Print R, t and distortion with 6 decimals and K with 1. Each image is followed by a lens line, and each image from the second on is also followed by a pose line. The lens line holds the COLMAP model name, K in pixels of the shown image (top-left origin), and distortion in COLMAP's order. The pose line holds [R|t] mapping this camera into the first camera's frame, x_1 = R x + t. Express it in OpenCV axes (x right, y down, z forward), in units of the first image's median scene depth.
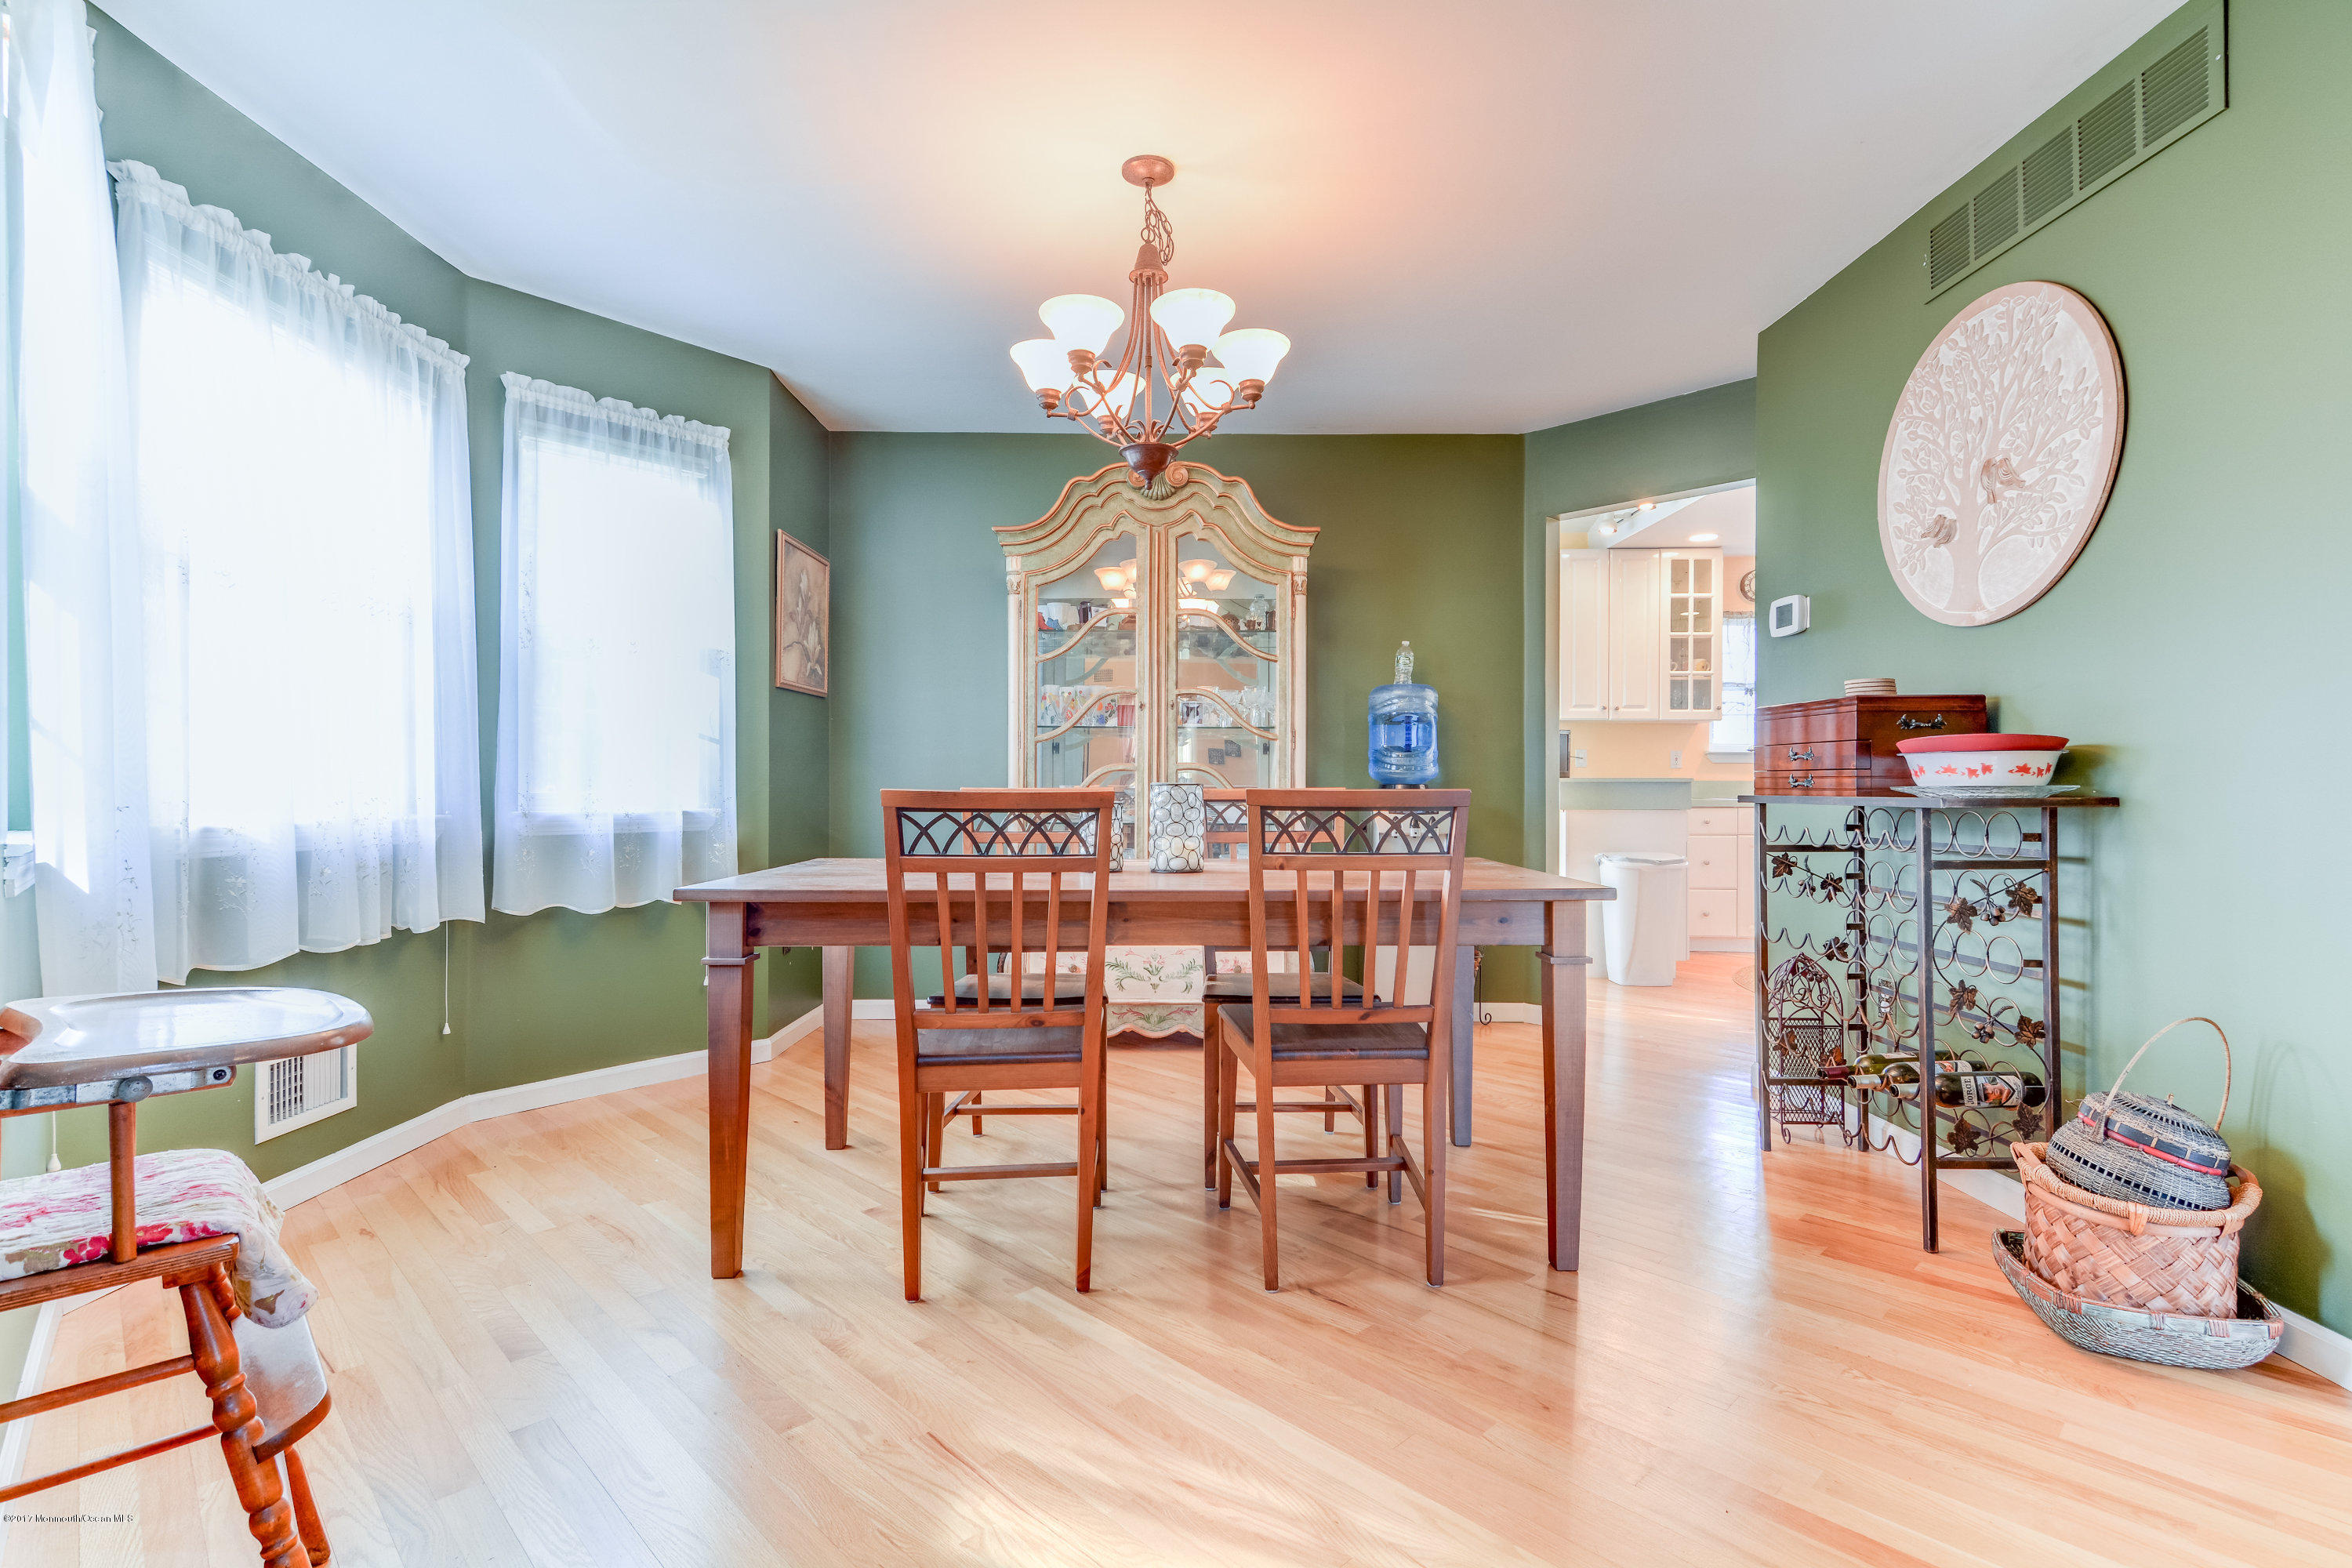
lens RADIAL K [[1146.7, 0, 1174.2], [0, 1146.7, 786.5], [0, 0, 1]] dist [0.005695, -0.000072]
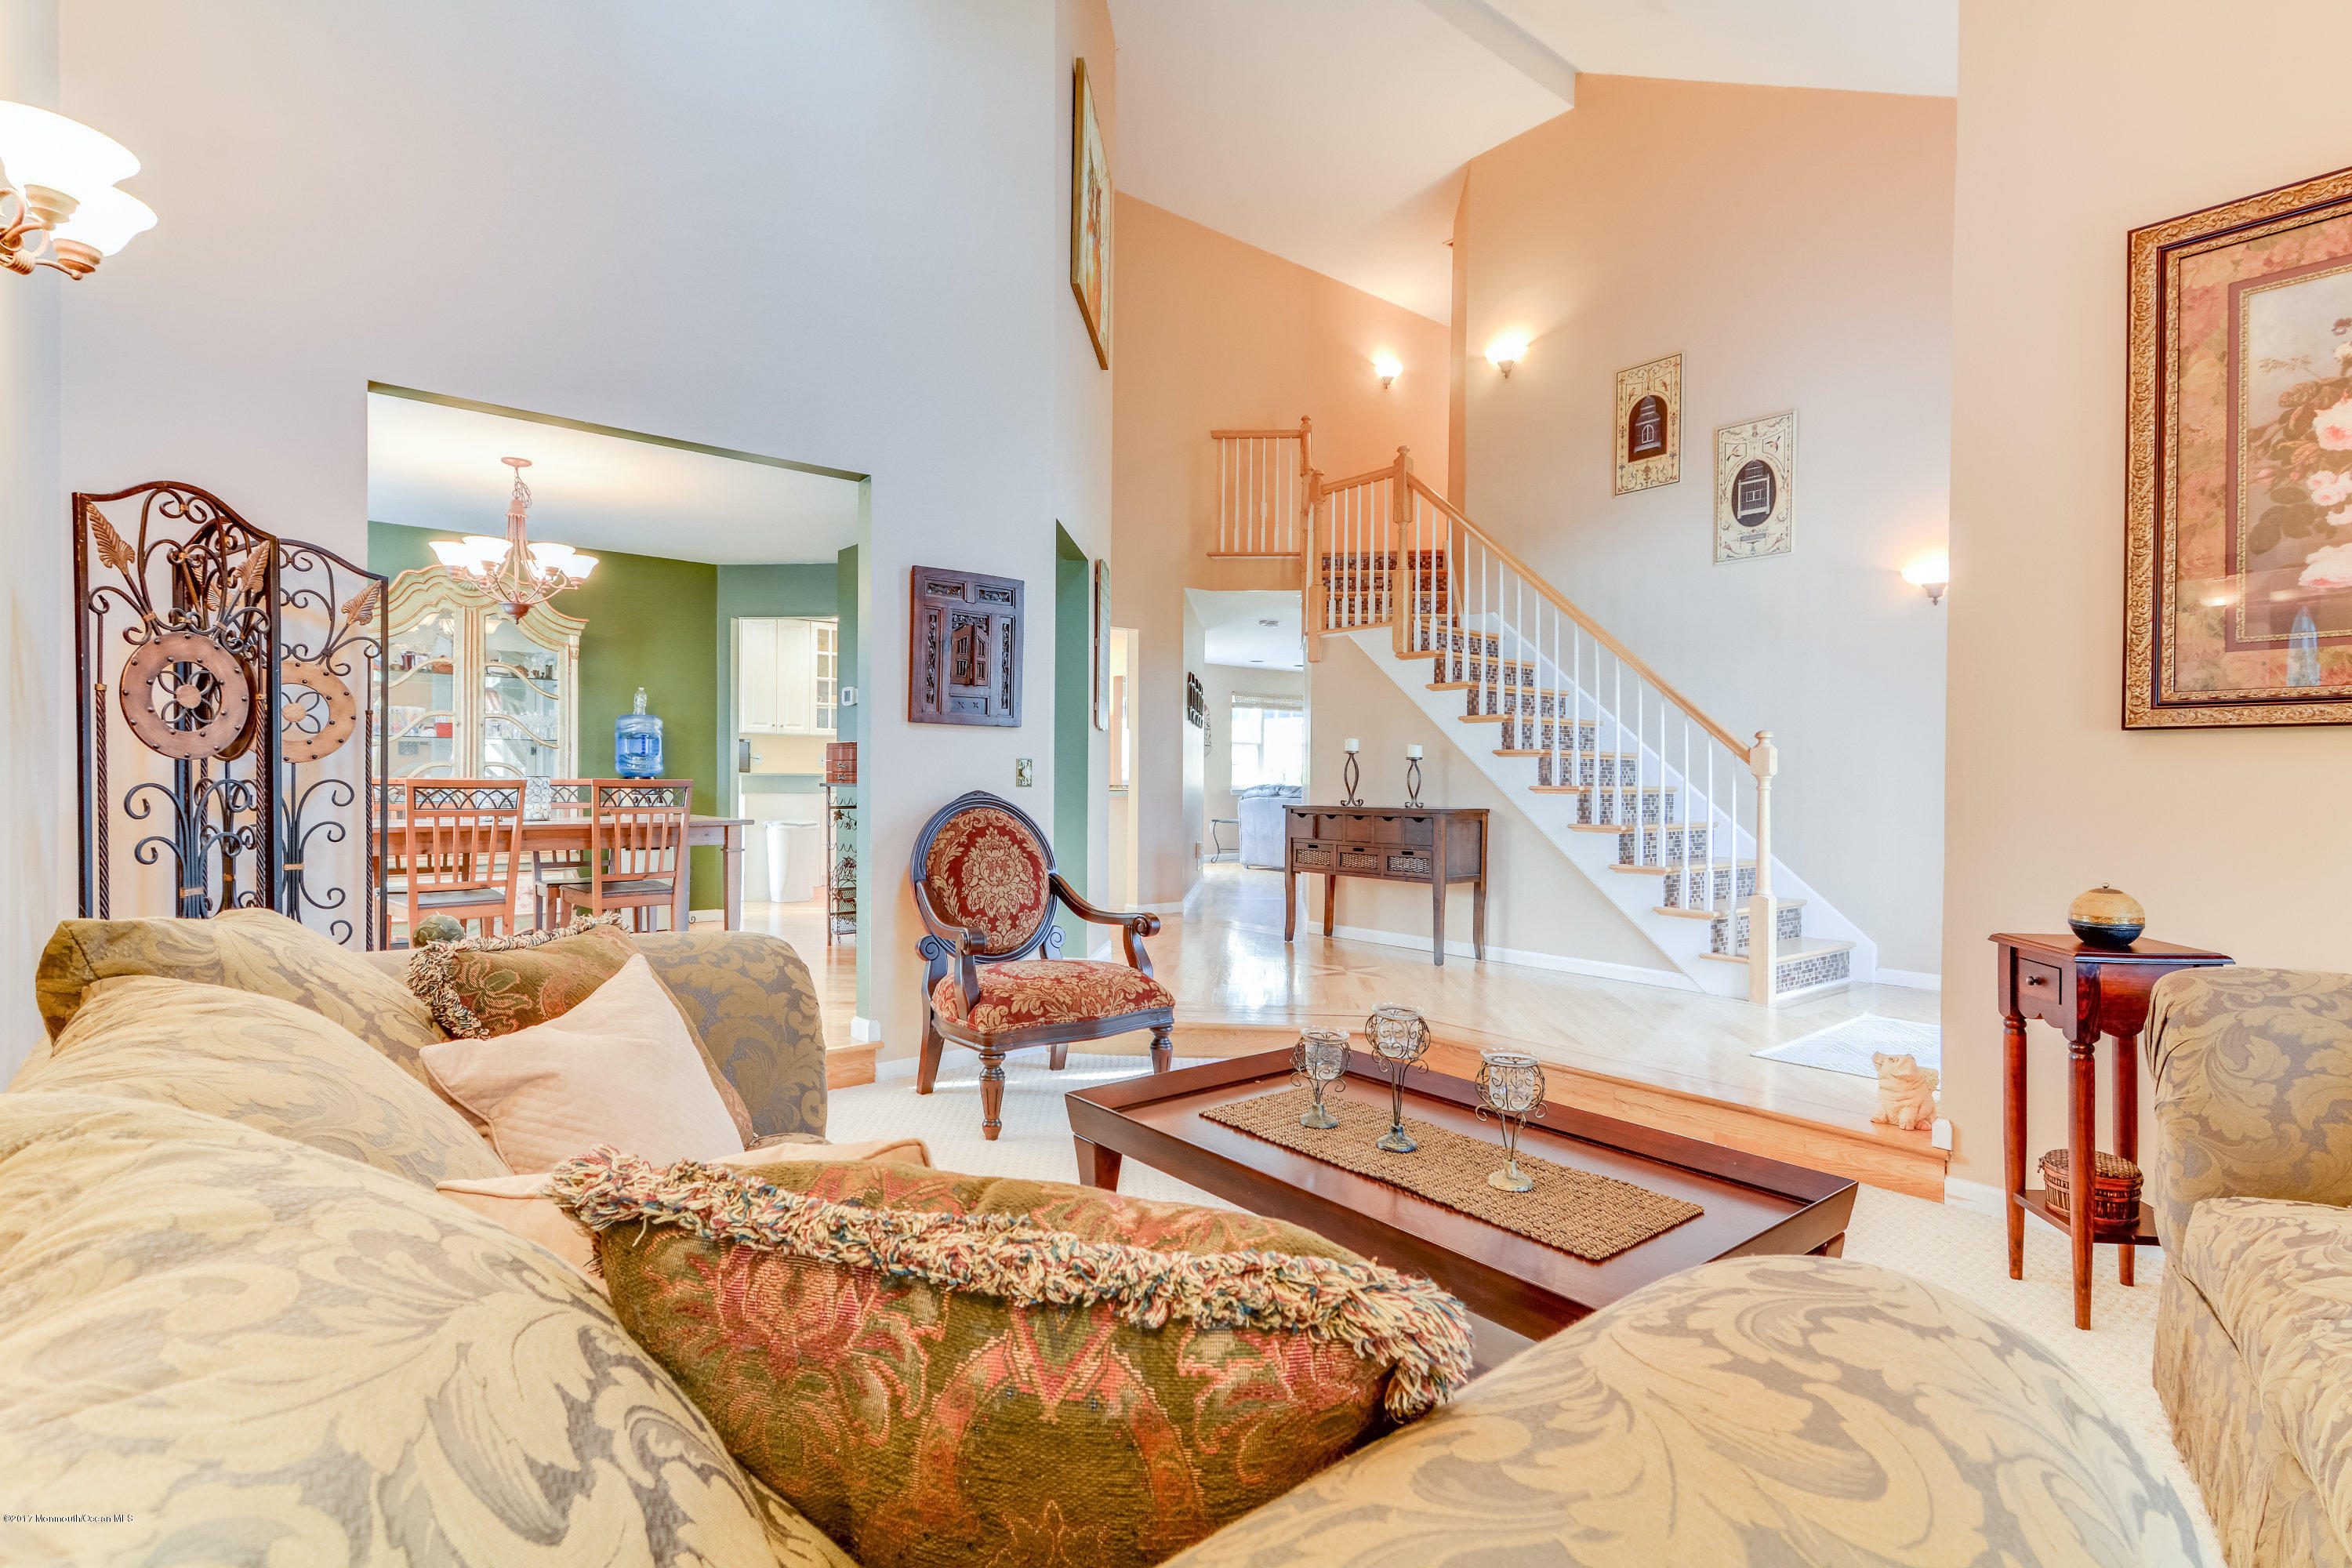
lens RADIAL K [[1146.7, 0, 1177.7], [0, 1146.7, 788.9], [0, 0, 1]] dist [0.005695, -0.000072]
pose [[0.780030, -0.001538, 0.625740, -0.239593], [-0.004535, 0.999957, 0.008111, -0.001112], [-0.625725, -0.009164, 0.779990, -0.796645]]
